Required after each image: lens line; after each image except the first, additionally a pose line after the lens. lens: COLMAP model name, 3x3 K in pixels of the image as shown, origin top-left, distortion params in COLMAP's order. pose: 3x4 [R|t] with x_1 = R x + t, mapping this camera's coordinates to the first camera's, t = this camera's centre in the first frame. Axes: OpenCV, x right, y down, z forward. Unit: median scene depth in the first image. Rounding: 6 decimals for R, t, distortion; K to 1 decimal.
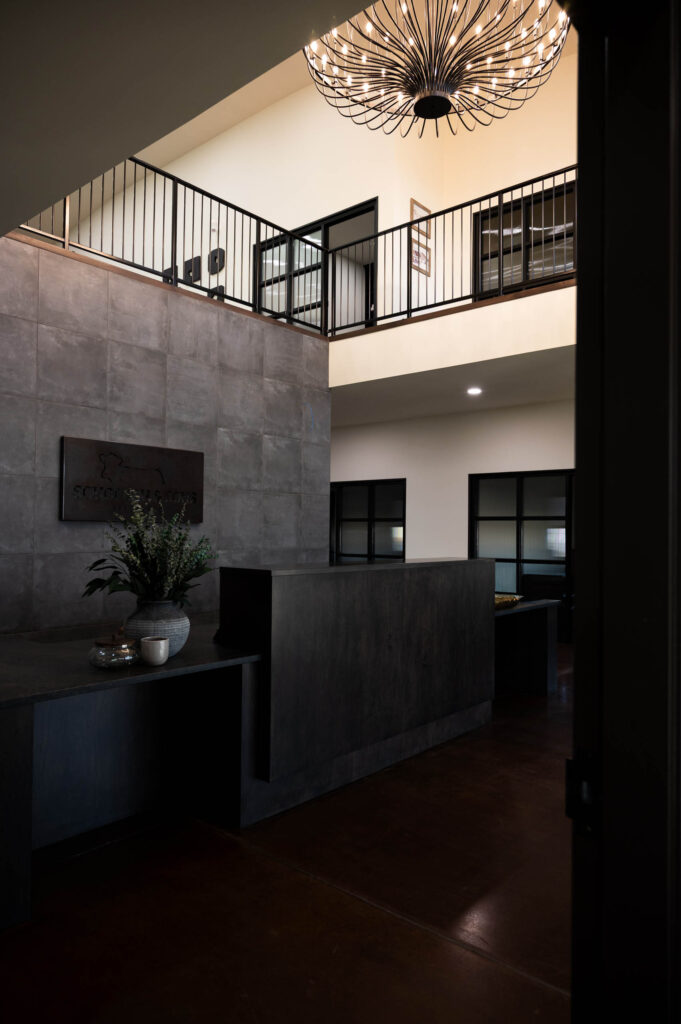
lens RADIAL K [[681.8, 0, 339.2], [0, 681.8, 509.5], [0, 0, 1]] dist [-0.009072, 0.005781]
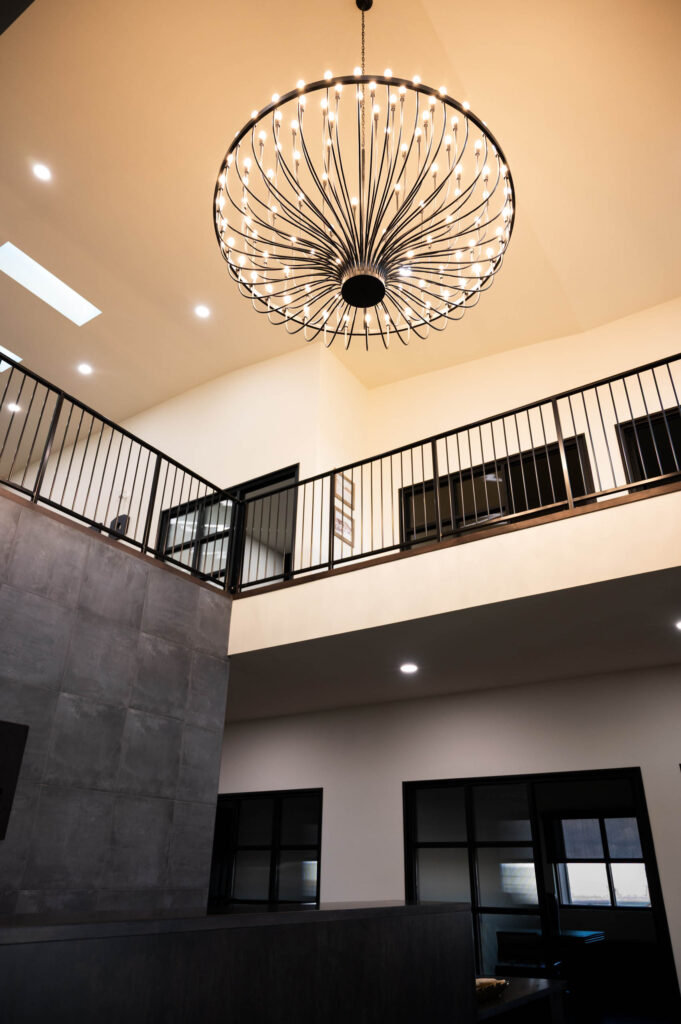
lens RADIAL K [[681.8, 0, 339.2], [0, 681.8, 509.5], [0, 0, 1]] dist [-0.009072, 0.005781]
pose [[0.992665, 0.061537, 0.104062, 0.024022], [-0.009181, 0.896645, -0.442655, 0.019898], [-0.120546, 0.438453, 0.890633, 0.249391]]
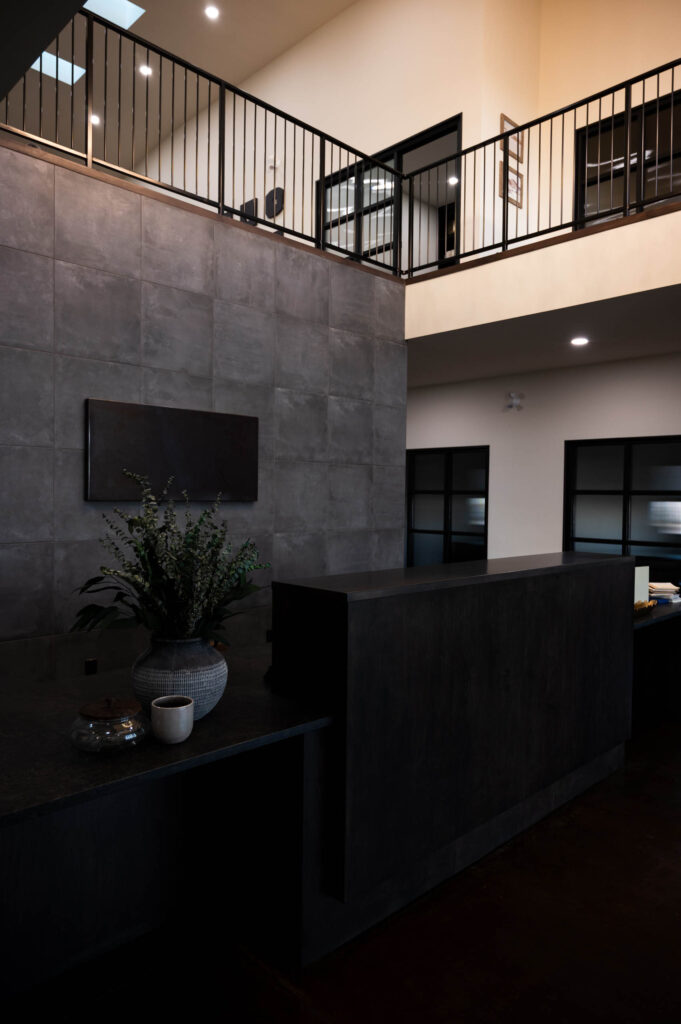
lens RADIAL K [[681.8, 0, 339.2], [0, 681.8, 509.5], [0, 0, 1]] dist [-0.009072, 0.005781]
pose [[0.995929, 0.005426, -0.089974, -0.022608], [-0.000756, 0.998654, 0.051855, -0.013291], [0.090134, -0.051576, 0.994593, 0.161670]]
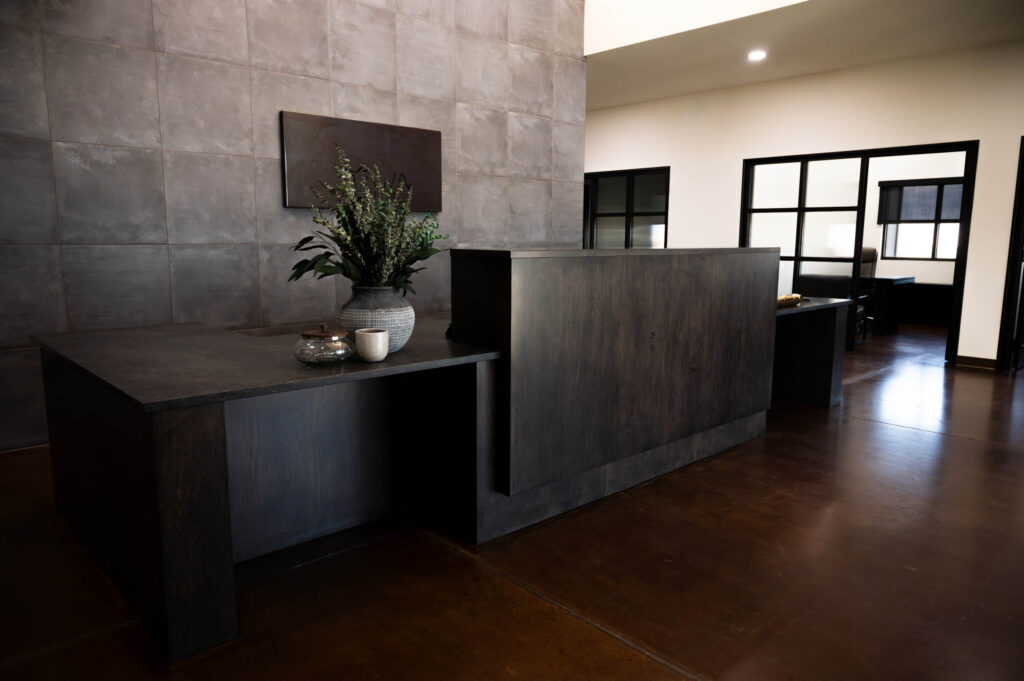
lens RADIAL K [[693.7, 0, 512.9], [0, 693.7, 337.6], [0, 0, 1]] dist [-0.007018, 0.005202]
pose [[0.993418, 0.013350, -0.113768, -0.000123], [0.006848, 0.984488, 0.175320, 0.021702], [0.114344, -0.174945, 0.977916, 0.079805]]
